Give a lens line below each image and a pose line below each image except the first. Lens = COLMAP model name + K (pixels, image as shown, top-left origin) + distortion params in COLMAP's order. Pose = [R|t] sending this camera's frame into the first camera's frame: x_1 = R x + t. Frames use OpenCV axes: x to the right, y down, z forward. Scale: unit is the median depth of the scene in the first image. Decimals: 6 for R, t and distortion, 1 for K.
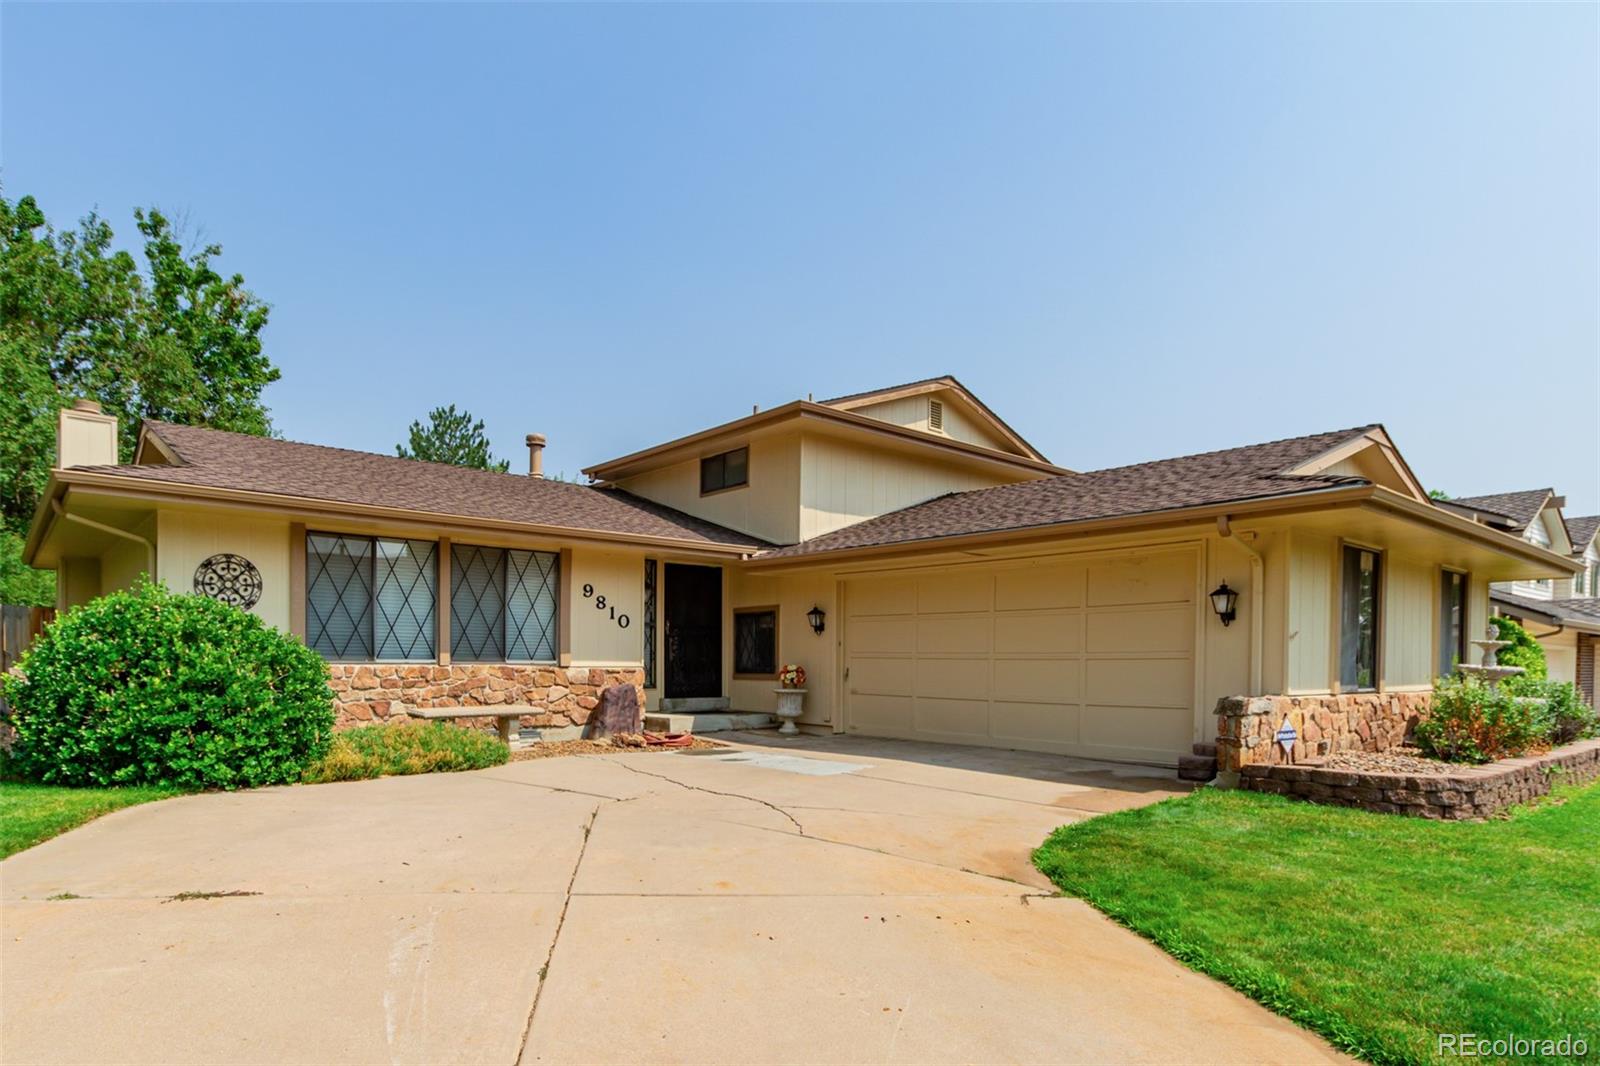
lens RADIAL K [[731.3, 0, 797.9], [0, 731.3, 522.1], [0, 0, 1]] dist [0.011254, -0.003829]
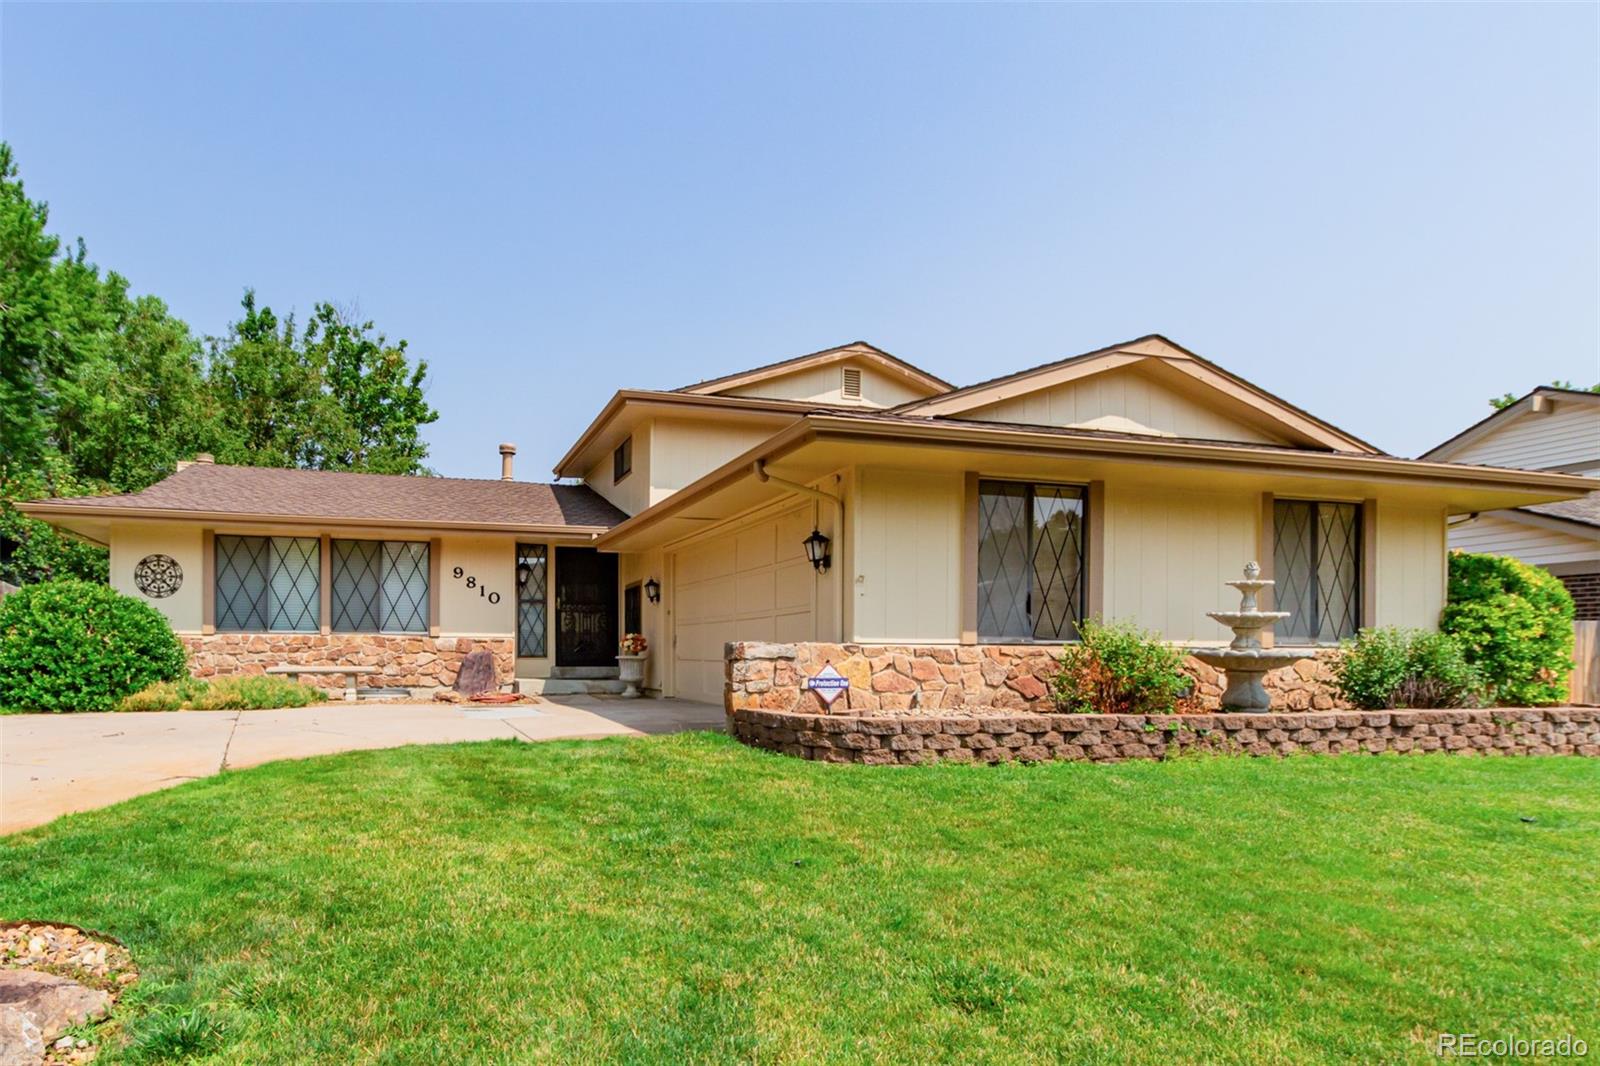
lens RADIAL K [[731.3, 0, 755.2], [0, 731.3, 501.3], [0, 0, 1]] dist [0.011254, -0.003829]
pose [[0.940592, -0.076493, -0.330809, 0.608679], [0.071190, 0.997066, -0.028138, 0.049795], [0.331991, 0.002916, 0.943278, 0.046471]]
